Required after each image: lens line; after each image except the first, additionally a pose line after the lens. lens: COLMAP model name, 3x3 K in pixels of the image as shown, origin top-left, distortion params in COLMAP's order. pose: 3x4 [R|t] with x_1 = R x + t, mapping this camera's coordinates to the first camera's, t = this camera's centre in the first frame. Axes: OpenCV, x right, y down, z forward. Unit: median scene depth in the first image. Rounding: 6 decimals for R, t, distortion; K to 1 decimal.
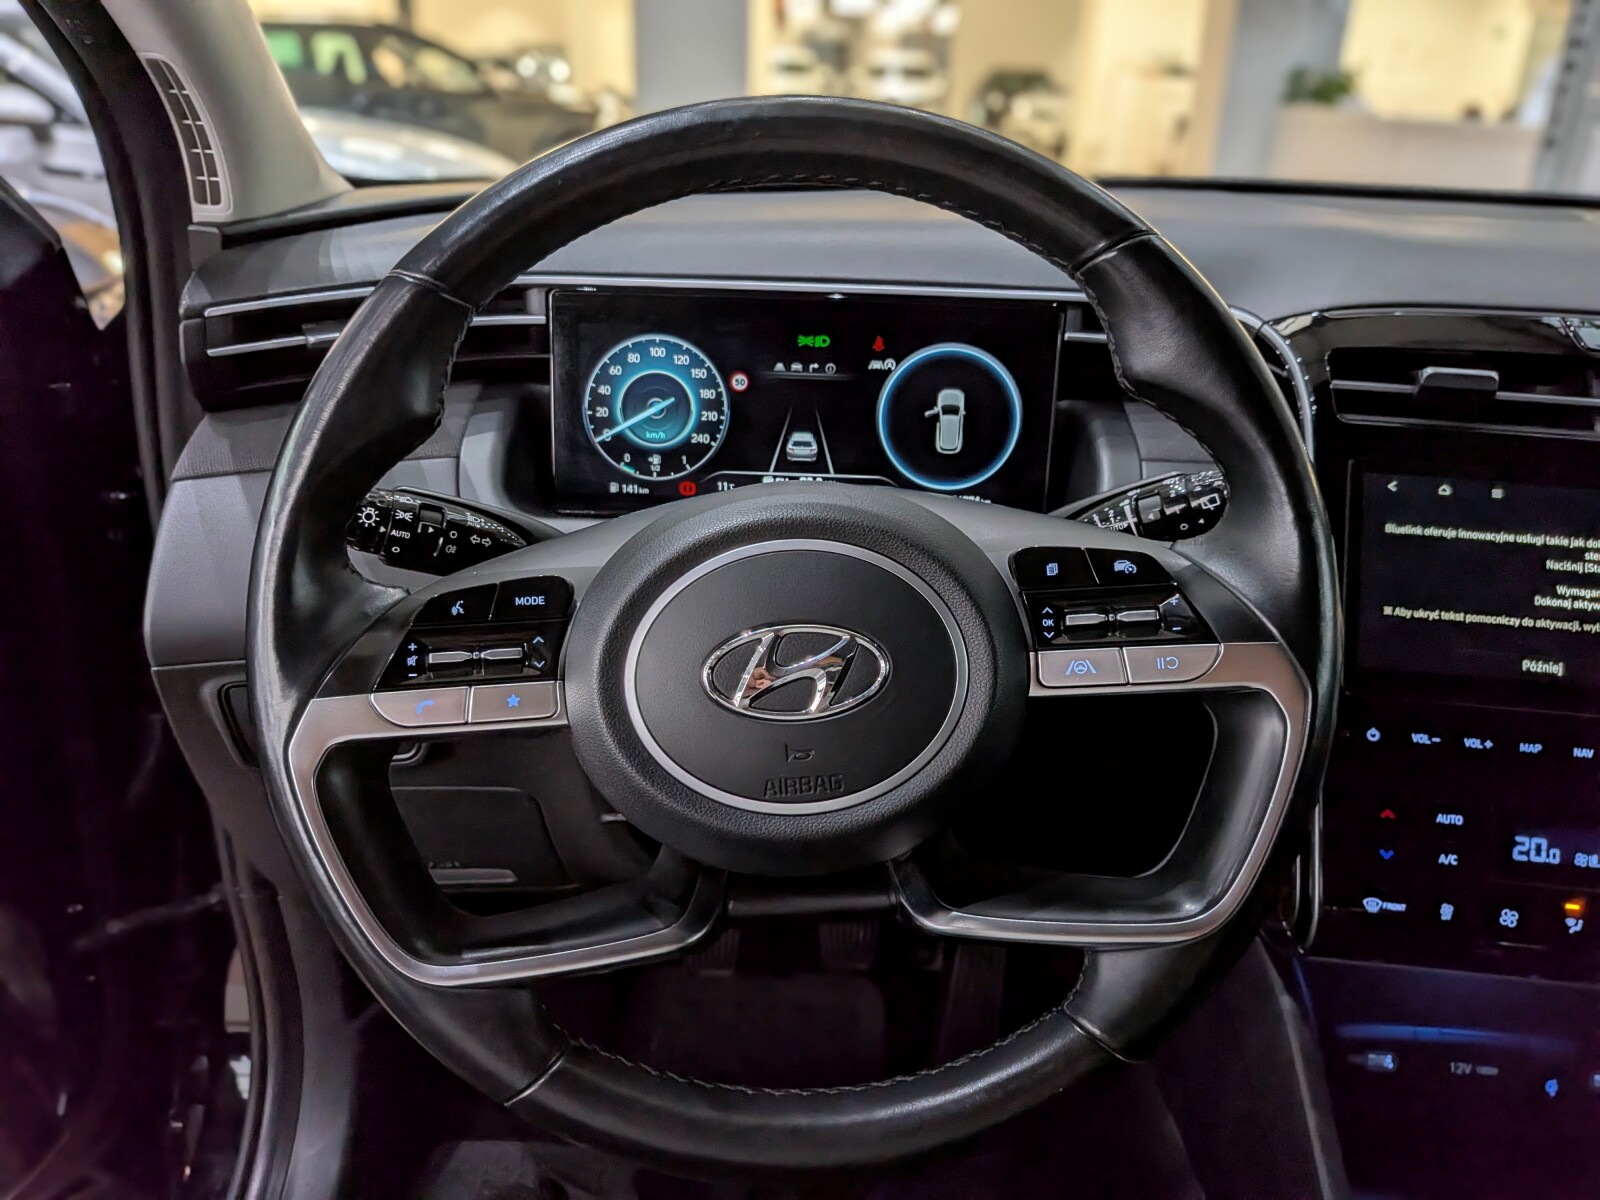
lens RADIAL K [[1180.1, 0, 800.2], [0, 1180.1, 566.1], [0, 0, 1]] dist [0.061576, -0.099426]
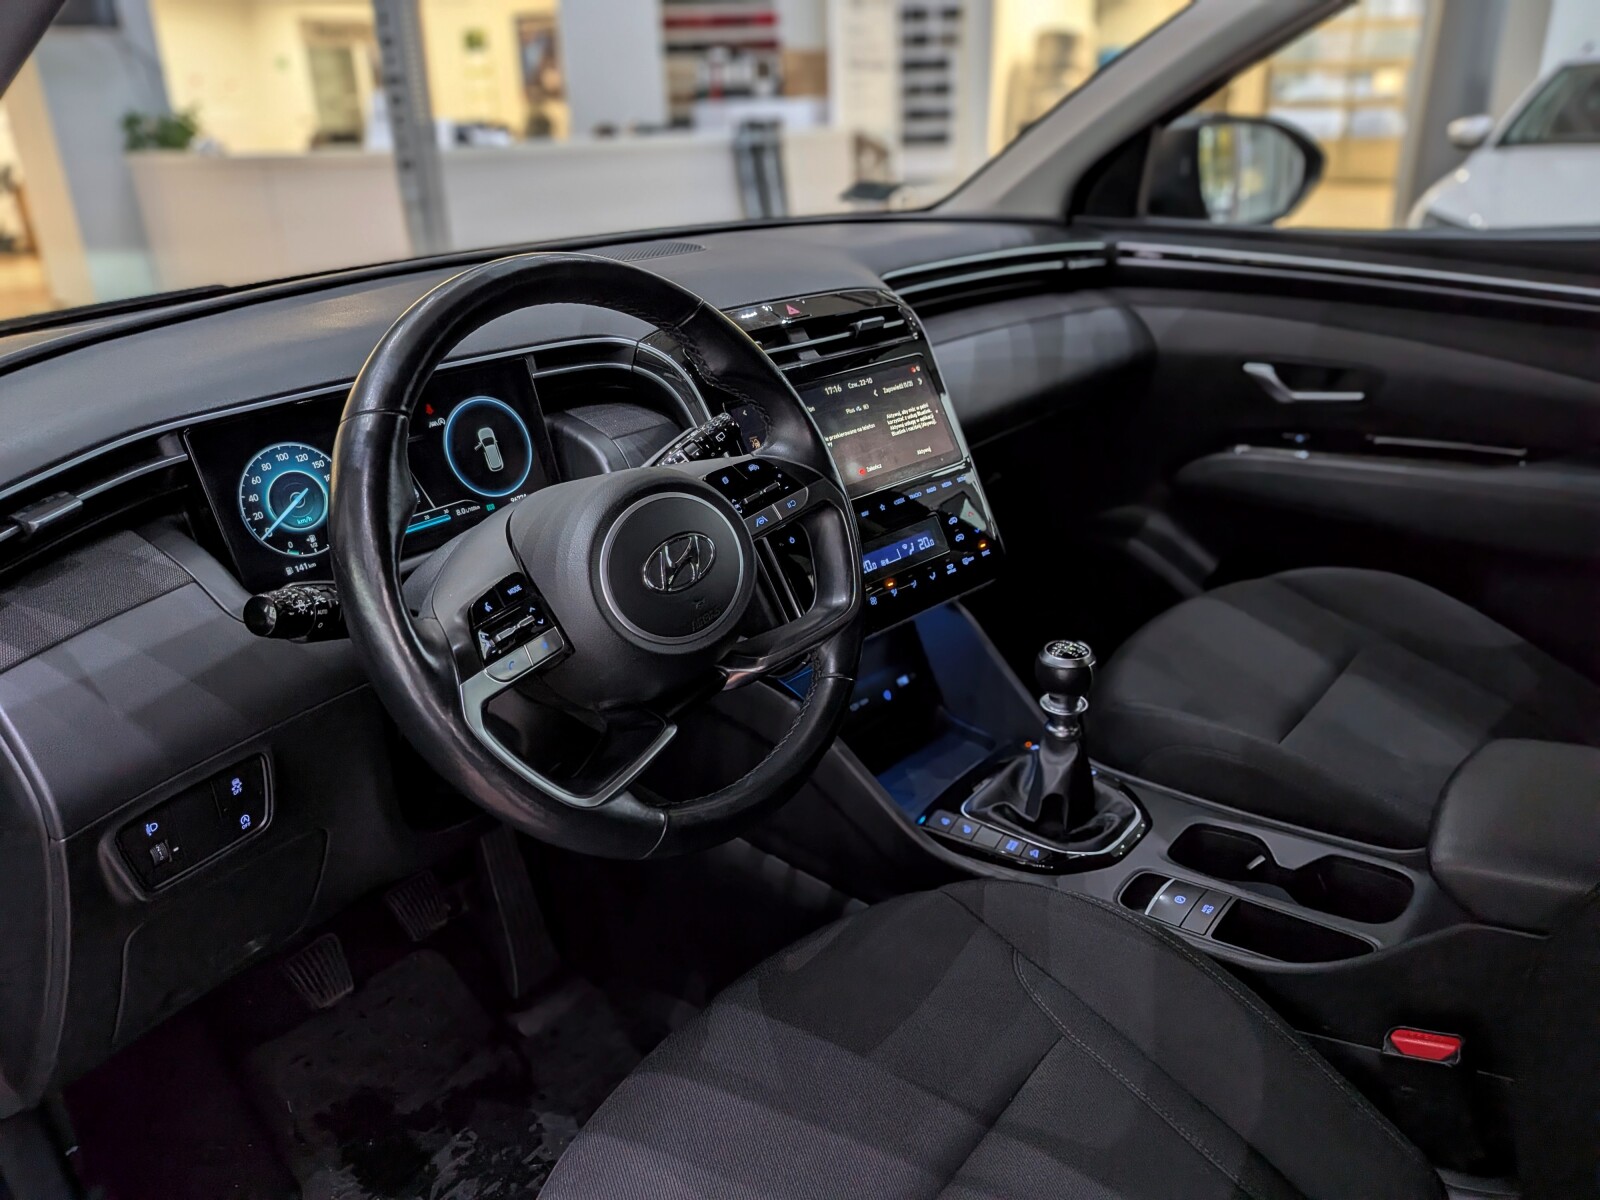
lens RADIAL K [[1170.0, 0, 821.8], [0, 1170.0, 596.6], [0, 0, 1]] dist [0.117001, -0.246592]
pose [[0.611587, -0.351863, 0.708628, -0.710159], [0.347074, 0.924199, 0.159359, -0.046026], [-0.710986, 0.148485, 0.687351, -0.246610]]
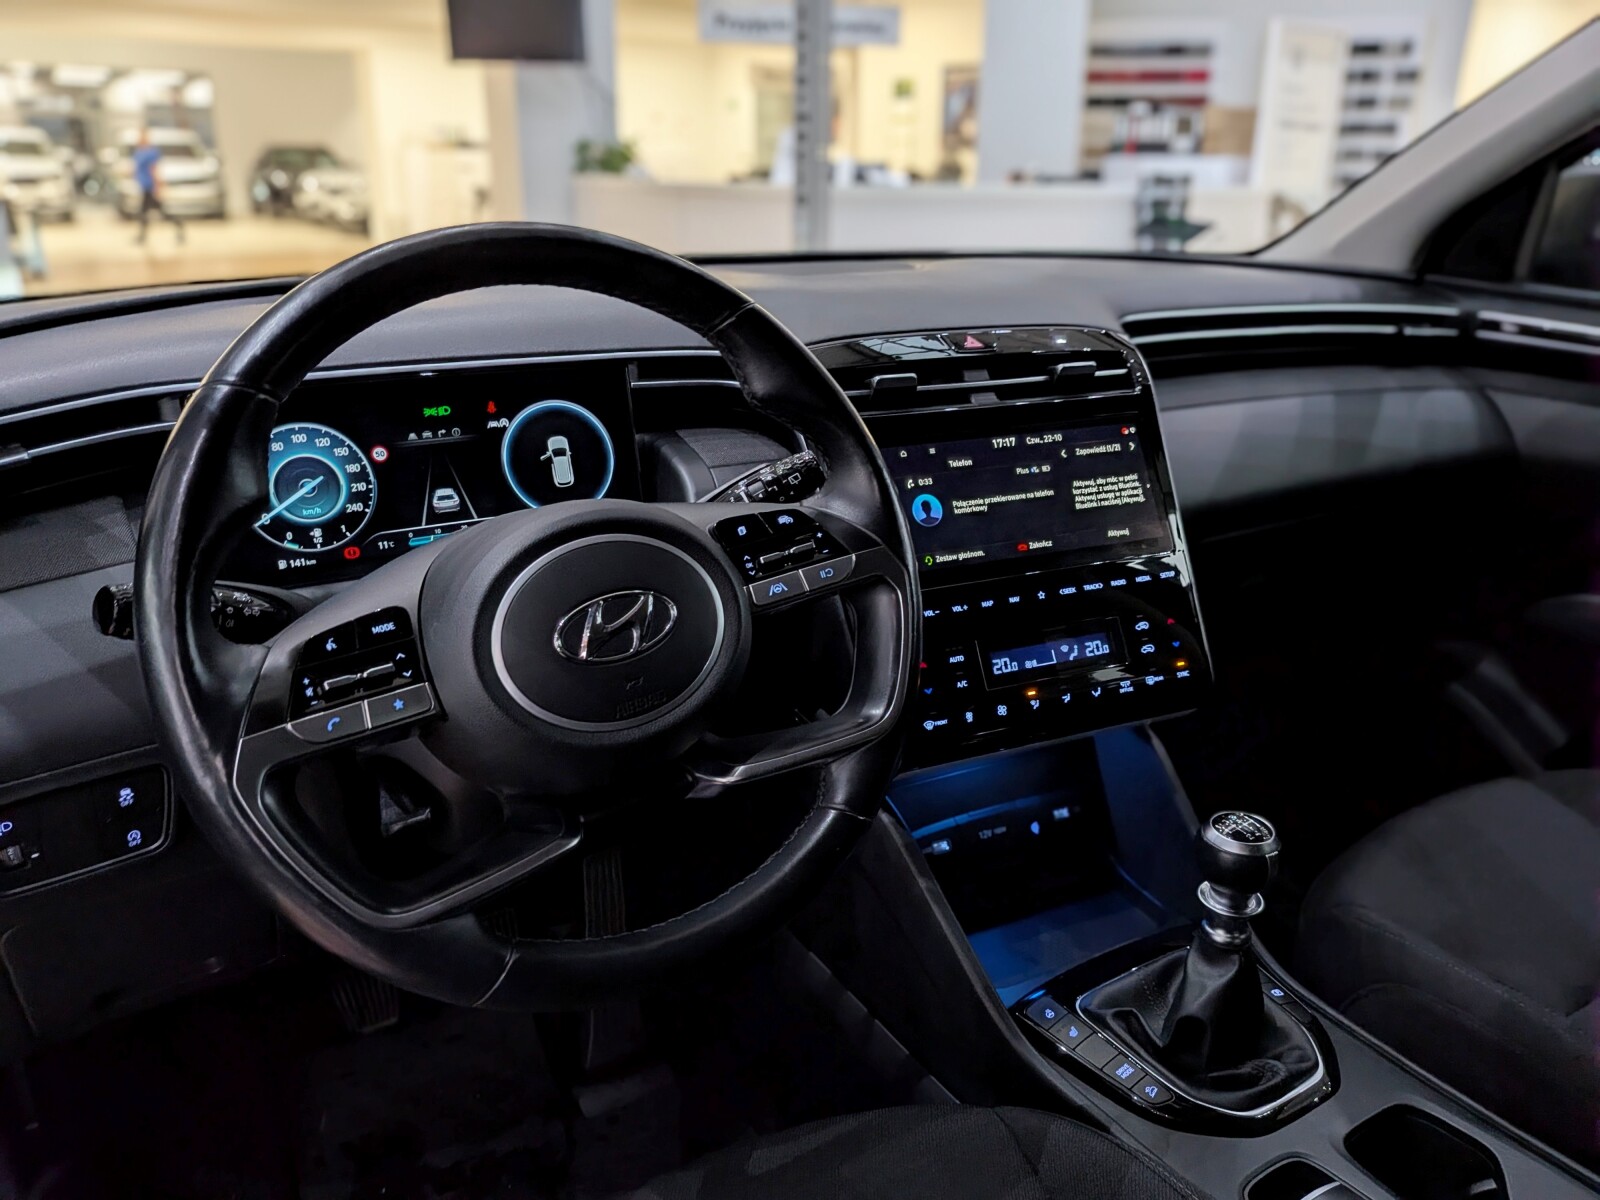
lens RADIAL K [[1170.0, 0, 821.8], [0, 1170.0, 596.6], [0, 0, 1]] dist [0.117001, -0.246592]
pose [[0.841599, -0.206386, 0.499116, -0.294120], [0.219554, 0.975043, 0.032977, 0.037022], [-0.493465, 0.081830, 0.865908, -0.205221]]
